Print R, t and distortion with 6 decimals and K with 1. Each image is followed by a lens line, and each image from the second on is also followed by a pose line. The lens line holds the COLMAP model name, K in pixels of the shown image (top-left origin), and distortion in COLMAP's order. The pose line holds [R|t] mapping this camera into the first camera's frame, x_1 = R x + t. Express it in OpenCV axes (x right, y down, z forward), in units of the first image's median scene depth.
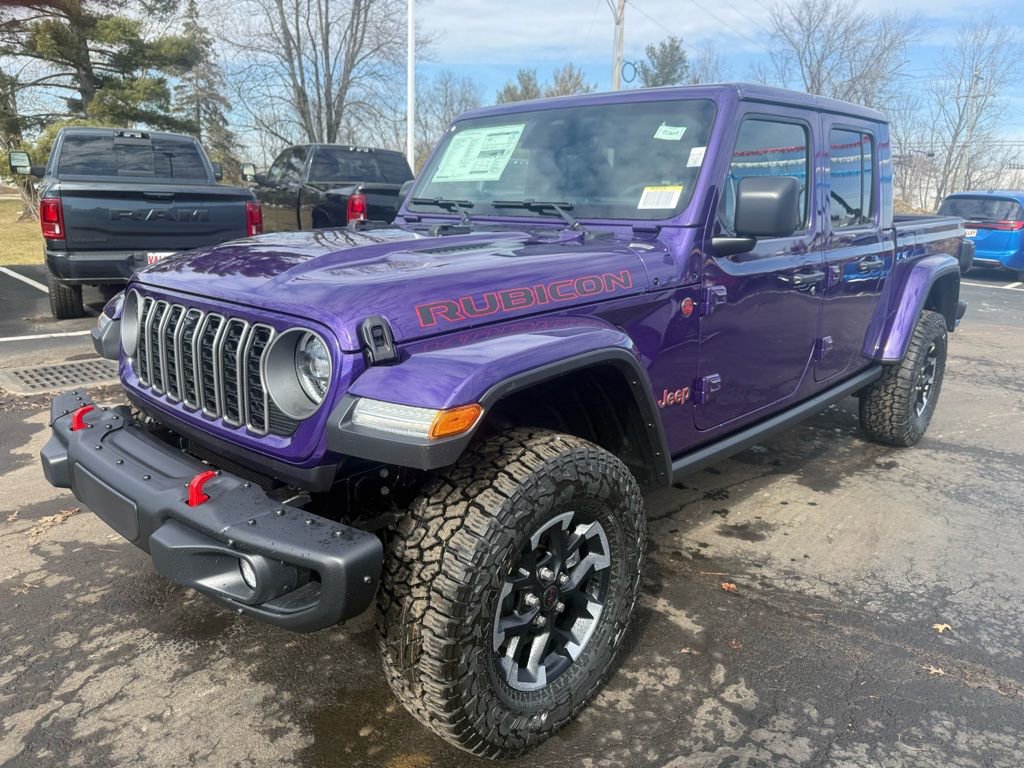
lens RADIAL K [[736.7, 0, 506.3], [0, 736.7, 386.1], [0, 0, 1]] dist [0.039368, -0.056746]
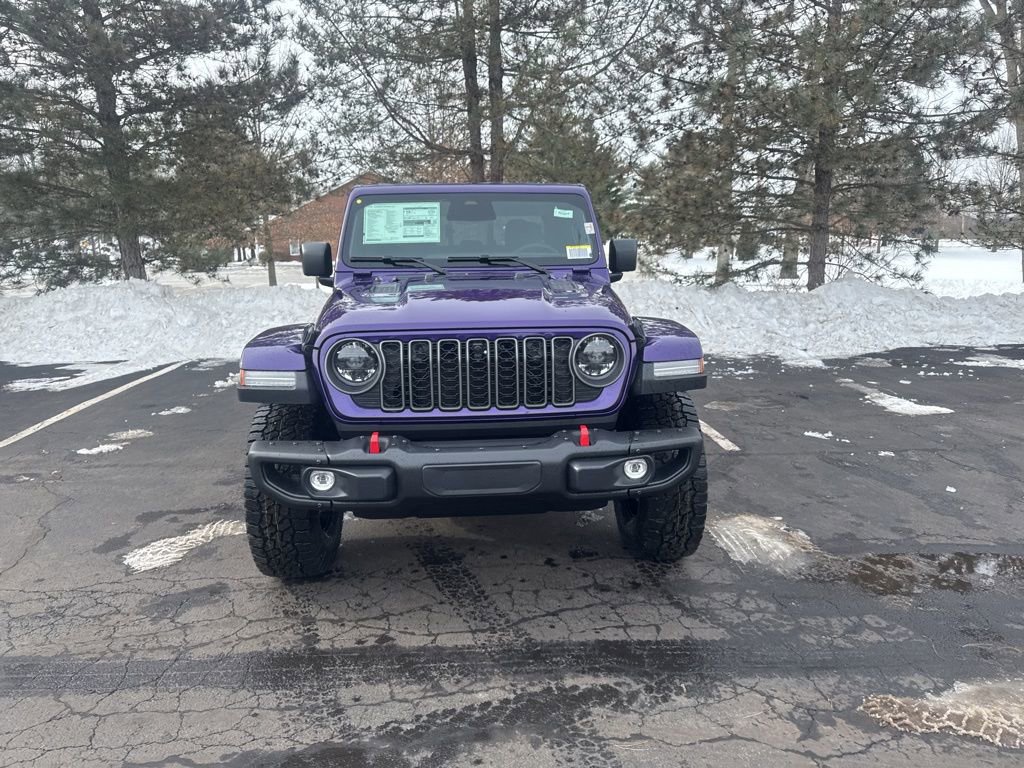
lens RADIAL K [[736.7, 0, 517.8], [0, 736.7, 373.5], [0, 0, 1]] dist [0.039368, -0.056746]
pose [[0.676549, -0.144198, 0.722142, -1.100380], [0.201433, 0.979478, 0.006868, -0.024497], [-0.708312, 0.140817, 0.691711, -0.016366]]
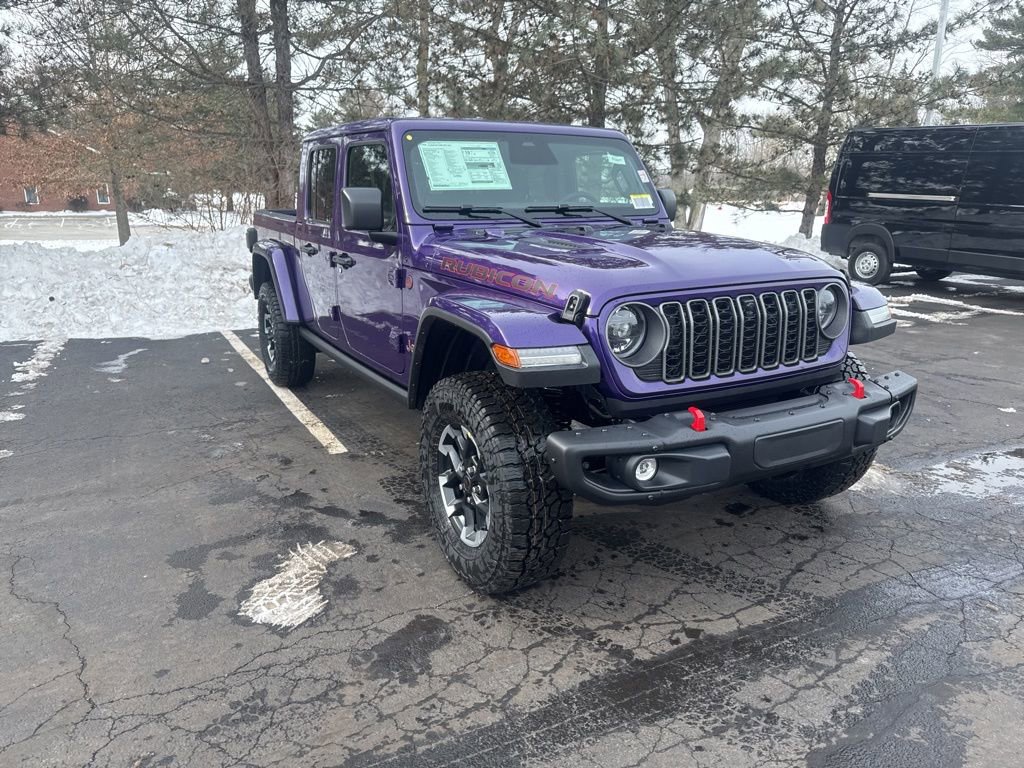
lens RADIAL K [[736.7, 0, 514.9], [0, 736.7, 386.1], [0, 0, 1]] dist [0.039368, -0.056746]
pose [[0.295542, -0.248940, 0.922325, -1.402740], [0.241968, 0.953477, 0.179814, -0.222145], [-0.924179, 0.170030, 0.342028, 0.754418]]
